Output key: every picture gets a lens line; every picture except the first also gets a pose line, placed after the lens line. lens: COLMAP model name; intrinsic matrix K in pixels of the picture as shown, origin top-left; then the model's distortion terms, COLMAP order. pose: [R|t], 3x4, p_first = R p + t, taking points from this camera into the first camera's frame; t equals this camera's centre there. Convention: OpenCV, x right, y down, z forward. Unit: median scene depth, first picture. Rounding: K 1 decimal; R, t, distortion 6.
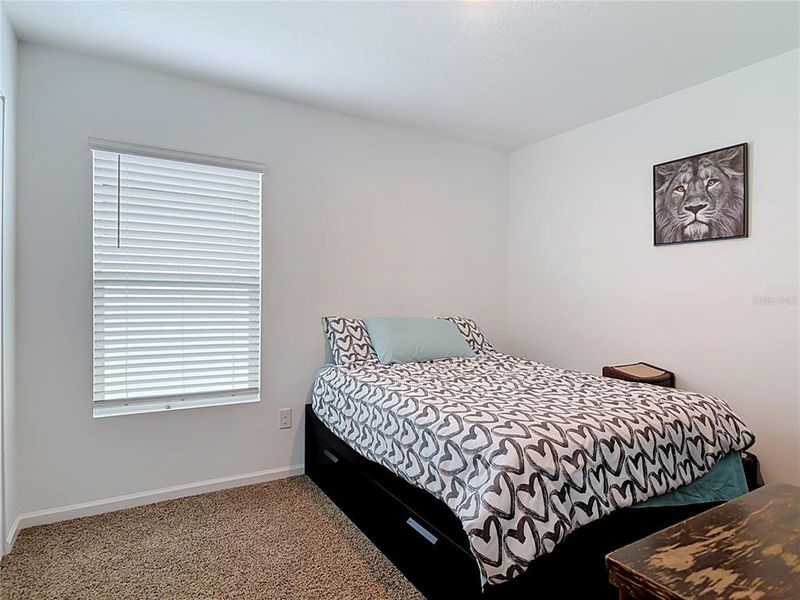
lens RADIAL K [[472.2, 0, 394.5], [0, 472.2, 301.4], [0, 0, 1]] dist [-0.000743, -0.000078]
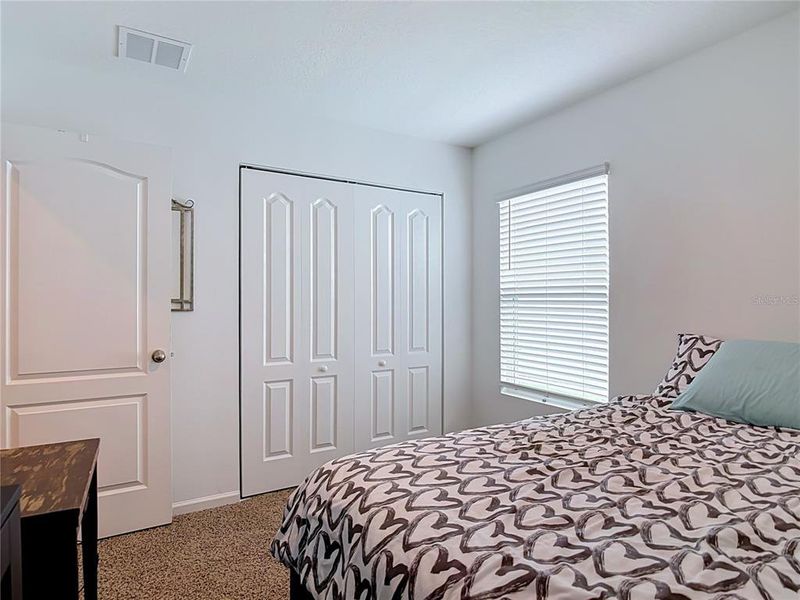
lens RADIAL K [[472.2, 0, 394.5], [0, 472.2, 301.4], [0, 0, 1]] dist [-0.000743, -0.000078]
pose [[-0.034326, 0.002879, -0.999407, 0.758332], [-0.007376, 0.999968, 0.003134, -0.025623], [0.999383, 0.007479, -0.034303, 0.722882]]
